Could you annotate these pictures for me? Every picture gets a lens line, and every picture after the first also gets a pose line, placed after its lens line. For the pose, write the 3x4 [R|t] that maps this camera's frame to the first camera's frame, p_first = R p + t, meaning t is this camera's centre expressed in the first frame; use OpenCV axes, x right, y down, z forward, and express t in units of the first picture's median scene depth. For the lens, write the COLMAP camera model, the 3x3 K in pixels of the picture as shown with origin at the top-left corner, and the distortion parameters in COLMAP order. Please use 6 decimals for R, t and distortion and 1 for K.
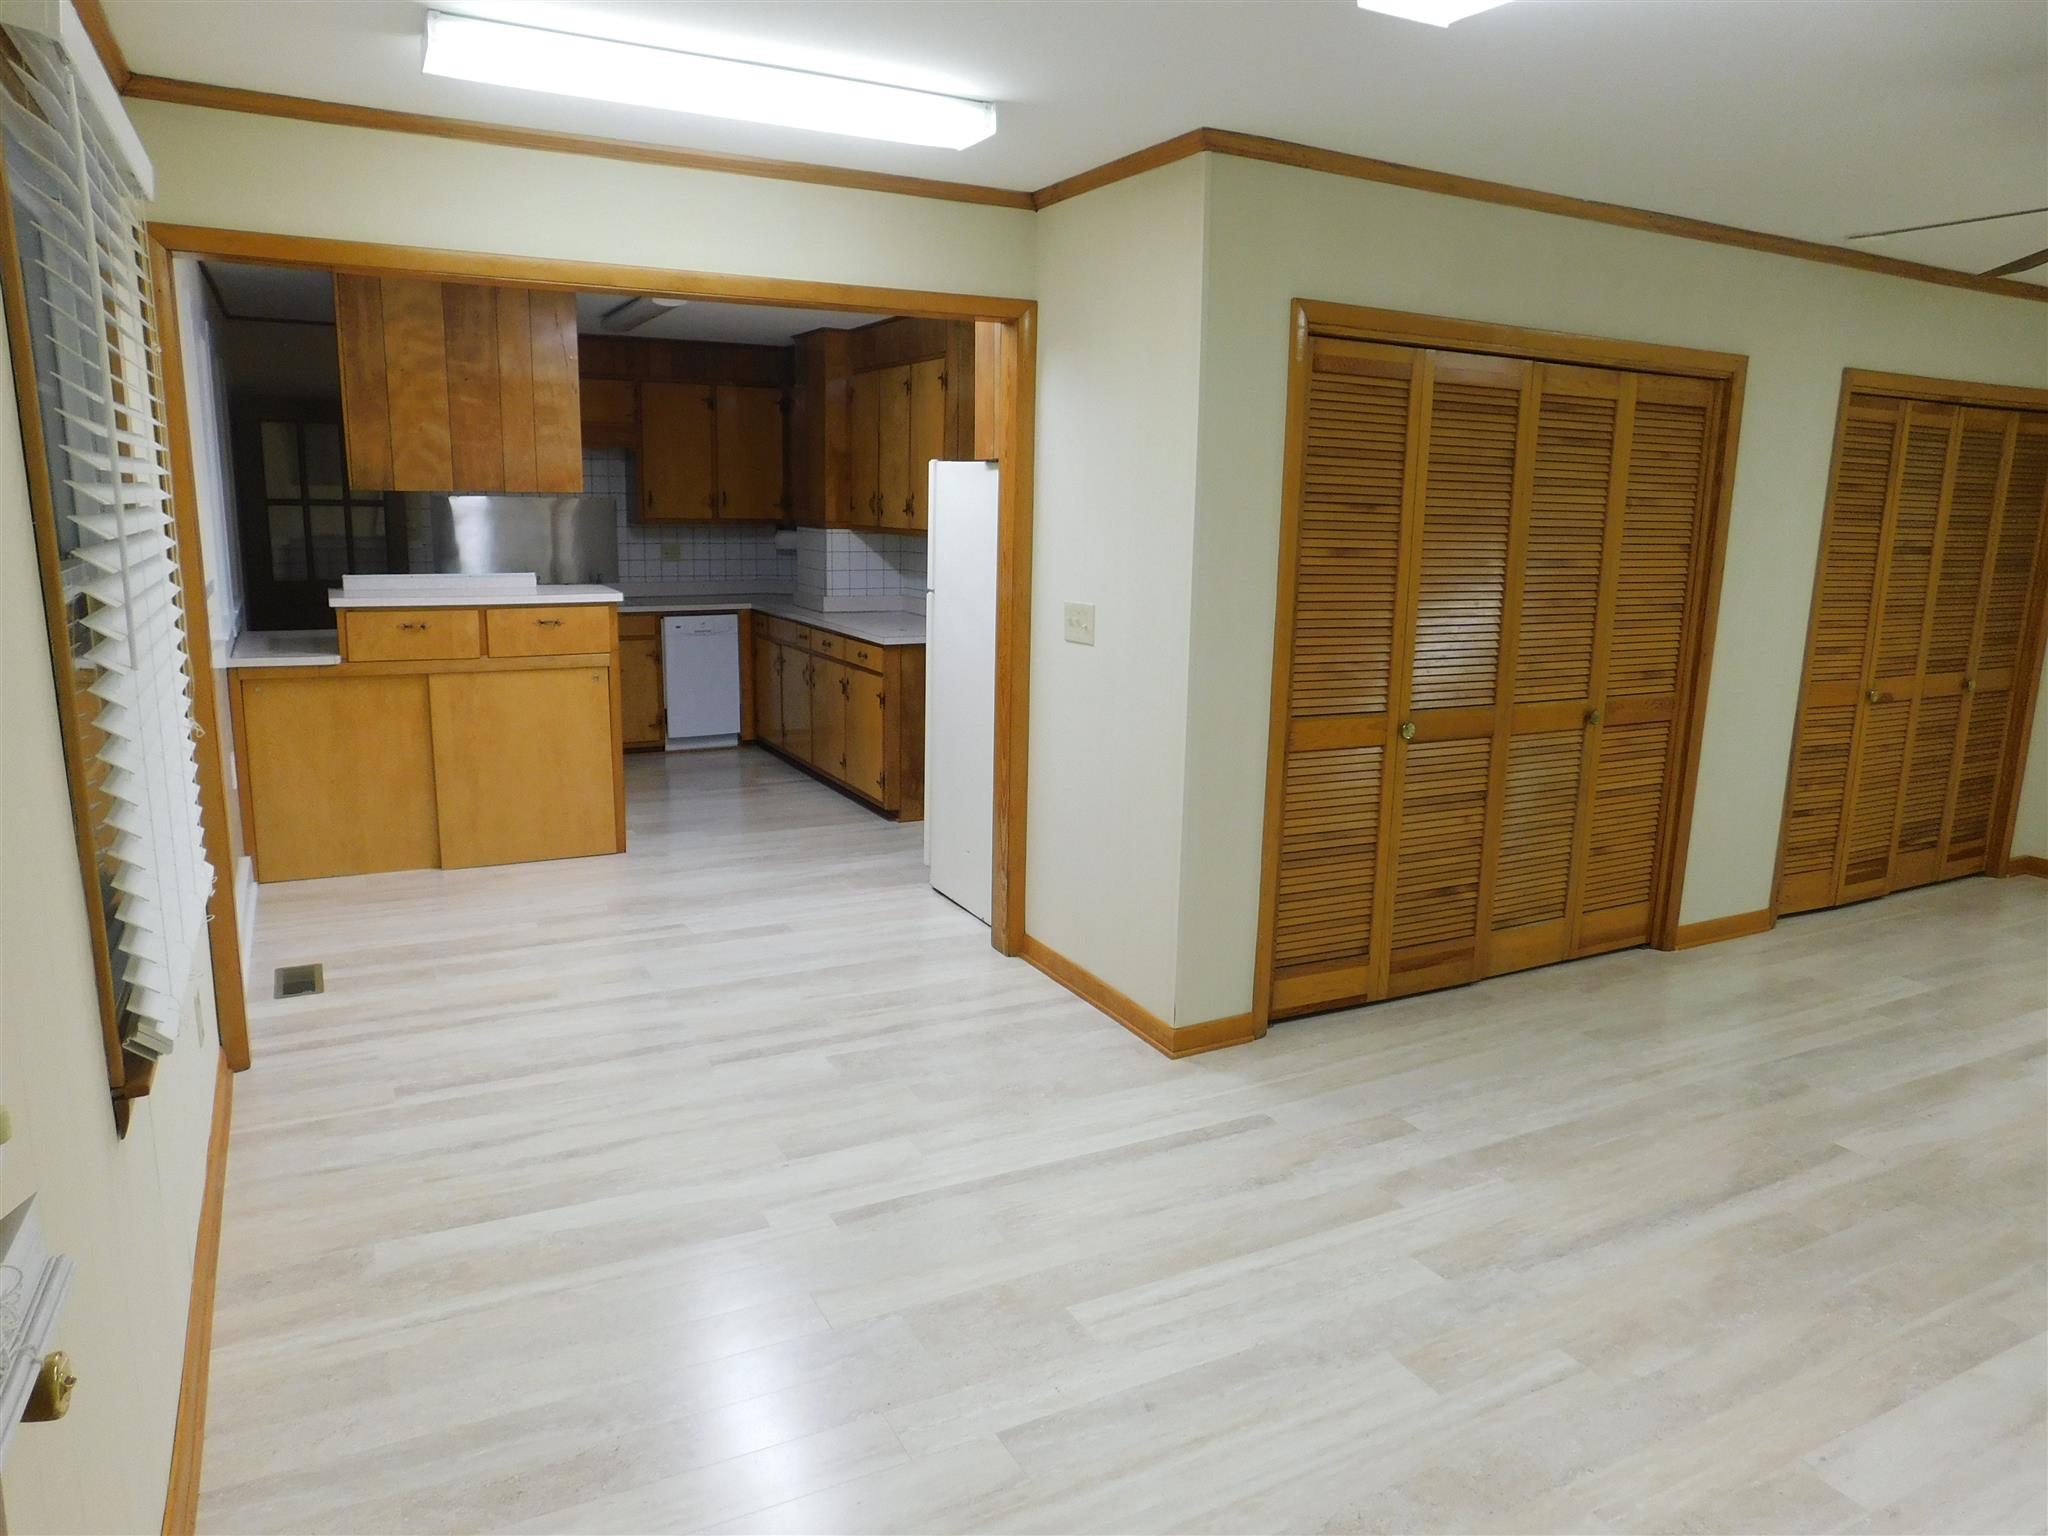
lens RADIAL K [[1357.5, 0, 1024.0], [0, 1357.5, 768.0], [0, 0, 1]] dist [-0.067286, 0.055425]
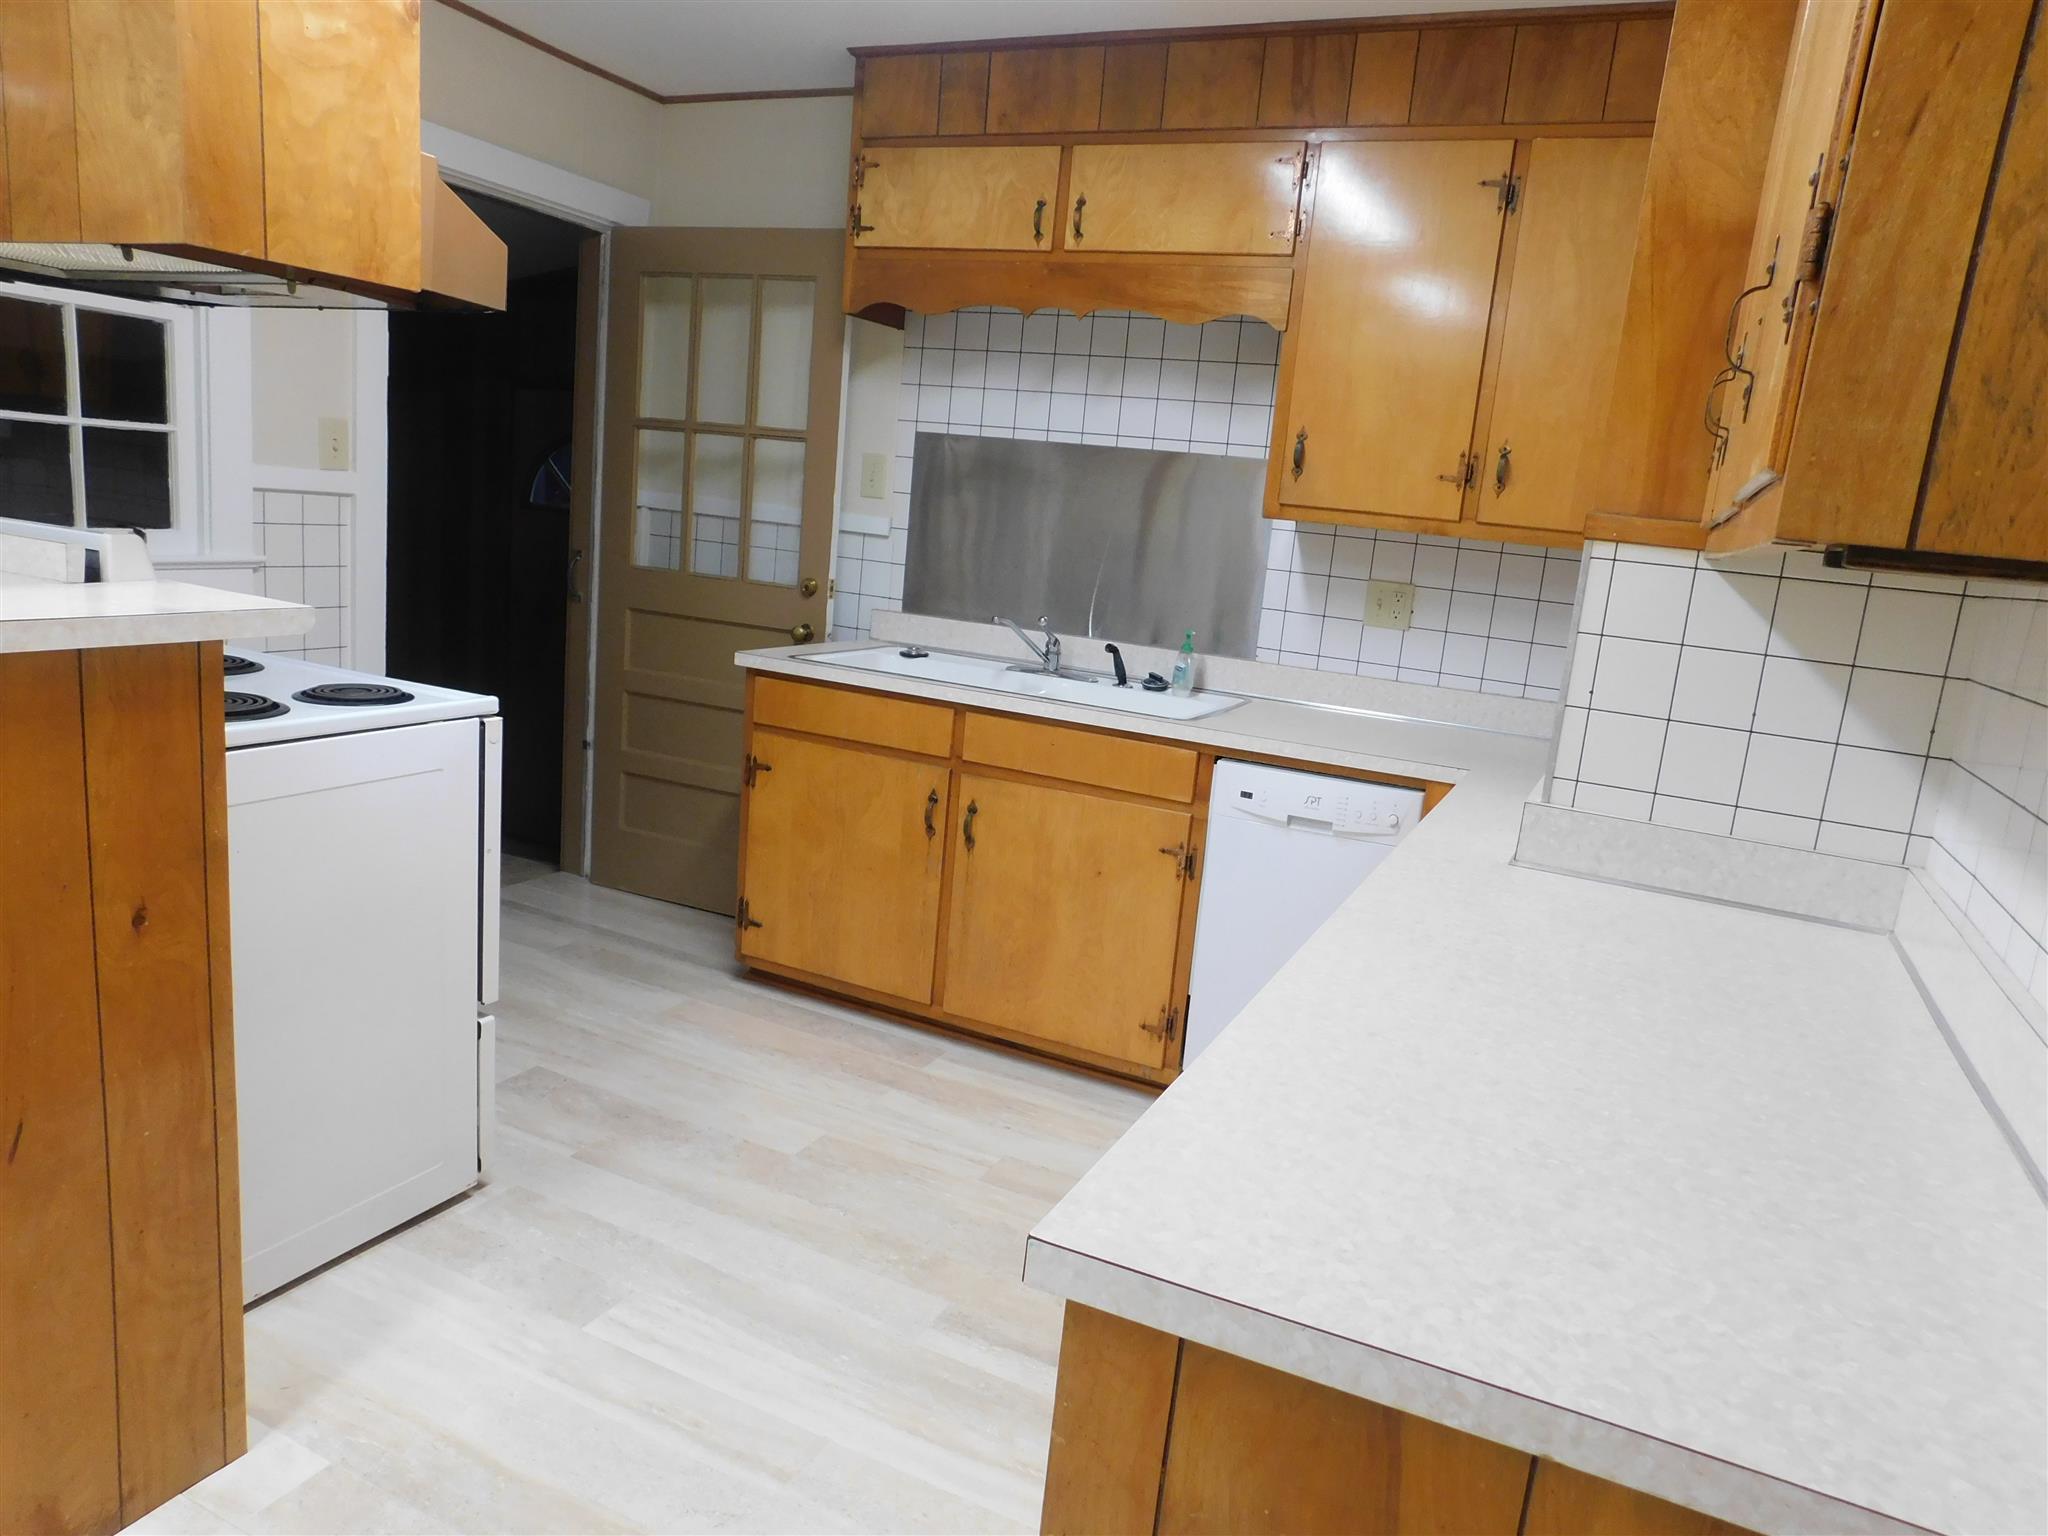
lens RADIAL K [[1357.5, 0, 1024.0], [0, 1357.5, 768.0], [0, 0, 1]] dist [-0.067286, 0.055425]
pose [[0.603204, 0.191156, -0.774341, -0.010742], [-0.239580, 0.969446, 0.052690, -0.116621], [0.760754, 0.153734, 0.630571, 0.725233]]
